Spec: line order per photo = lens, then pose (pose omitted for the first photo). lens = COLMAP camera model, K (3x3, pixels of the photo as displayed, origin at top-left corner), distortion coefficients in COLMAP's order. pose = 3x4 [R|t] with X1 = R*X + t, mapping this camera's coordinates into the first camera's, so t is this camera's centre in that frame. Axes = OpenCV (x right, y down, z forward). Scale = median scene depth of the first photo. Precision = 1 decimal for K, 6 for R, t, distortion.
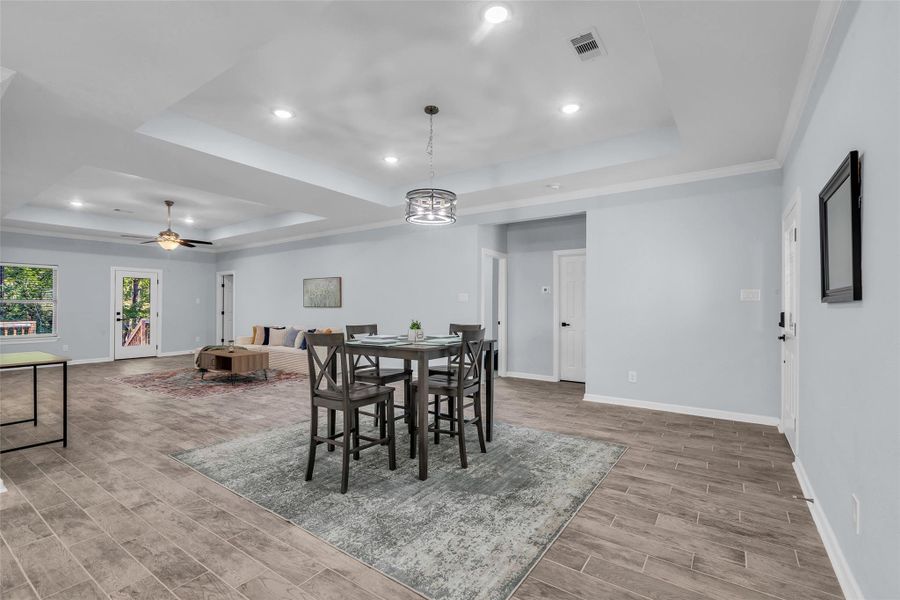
lens RADIAL K [[404.8, 0, 454.5], [0, 404.8, 303.7], [0, 0, 1]] dist [0.006528, -0.000983]
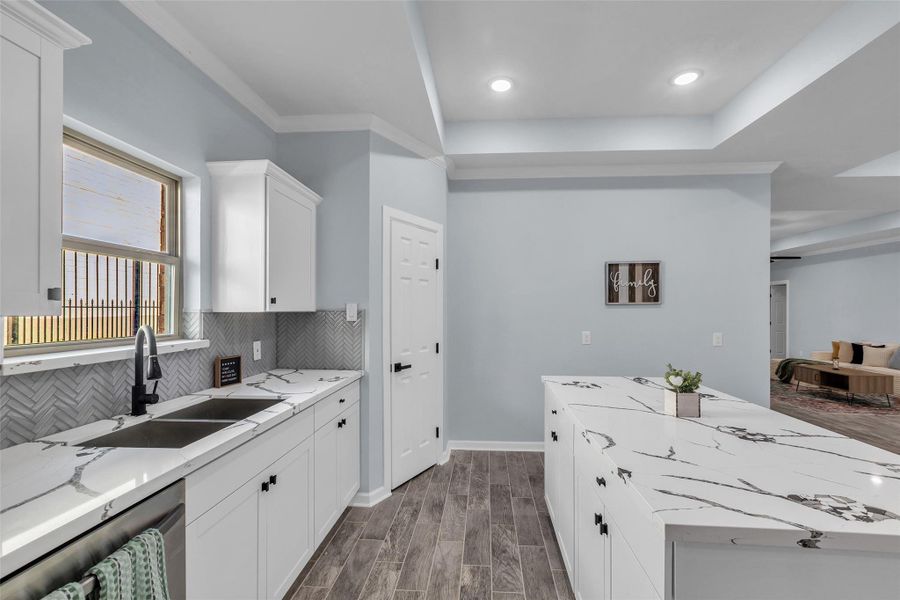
lens RADIAL K [[404.8, 0, 462.6], [0, 404.8, 303.9], [0, 0, 1]] dist [0.006528, -0.000983]
pose [[0.503401, -0.004341, -0.864042, -0.287224], [-0.003469, 0.999969, -0.007045, -0.045642], [0.864046, 0.006543, 0.503371, -0.445024]]
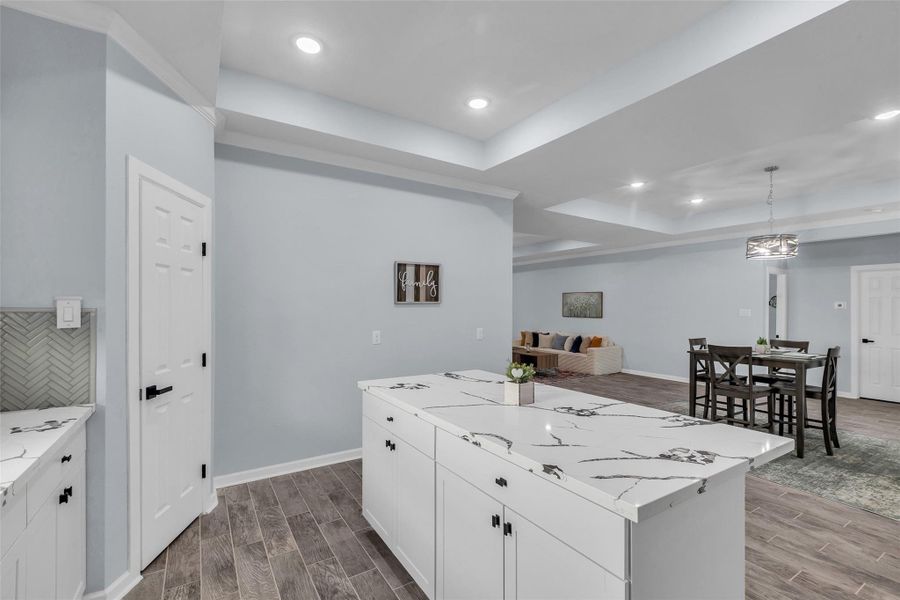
lens RADIAL K [[404.8, 0, 457.5], [0, 404.8, 304.0], [0, 0, 1]] dist [0.006528, -0.000983]
pose [[0.920486, 0.002304, -0.390769, -0.432948], [-0.005085, 0.999969, -0.006081, -0.045915], [0.390742, 0.007585, 0.920469, -0.502435]]
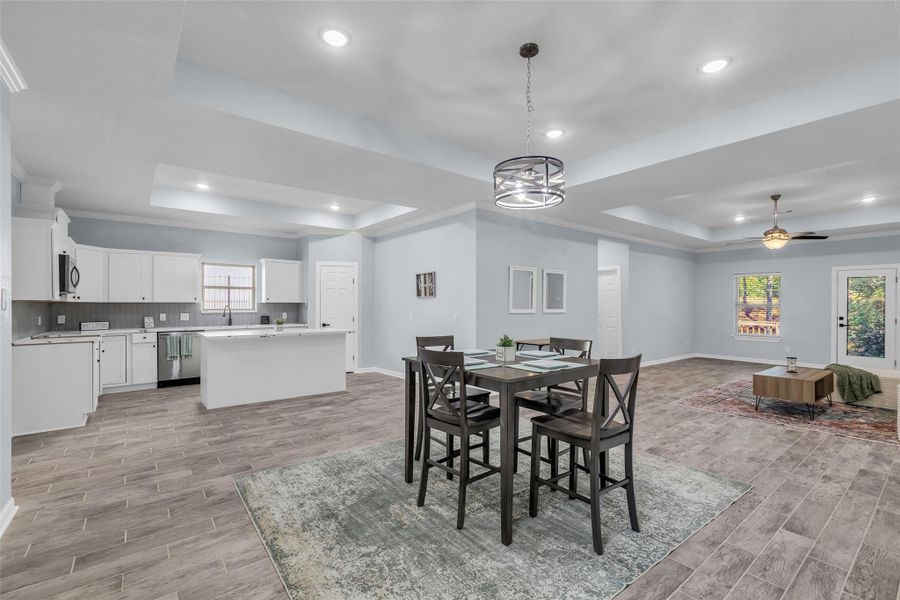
lens RADIAL K [[404.8, 0, 455.8], [0, 404.8, 302.5], [0, 0, 1]] dist [0.006528, -0.000983]
pose [[-0.300247, -0.006724, -0.953838, 0.642930], [0.005096, 0.999950, -0.008653, -0.016672], [0.953848, -0.007459, -0.300198, 1.033195]]
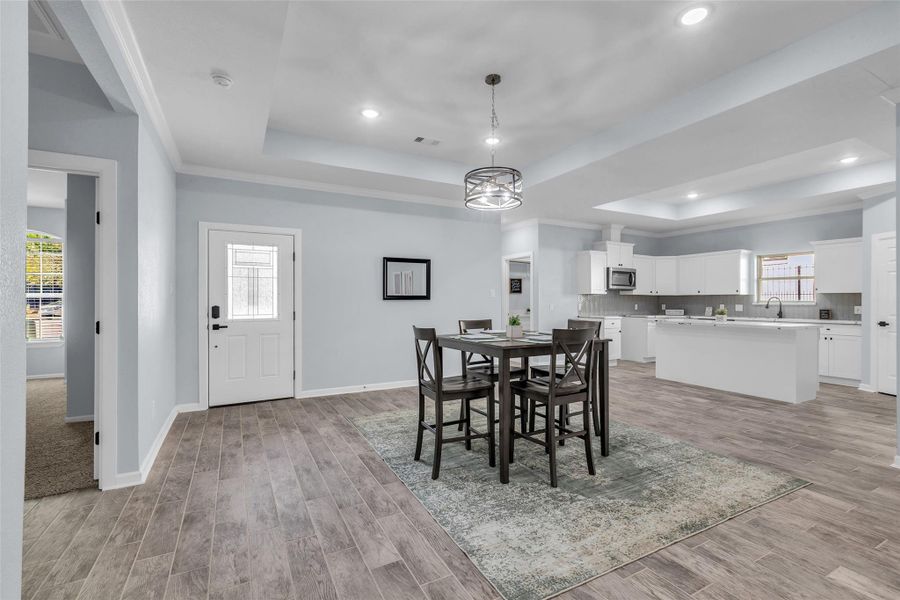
lens RADIAL K [[397.0, 0, 449.0], [0, 397.0, 299.5], [0, 0, 1]] dist [0.004089, 0.000576]
pose [[-0.885156, 0.000300, 0.465295, -0.355815], [-0.004413, 0.999949, -0.009041, 0.009135], [-0.465274, -0.010056, -0.885109, 1.710703]]
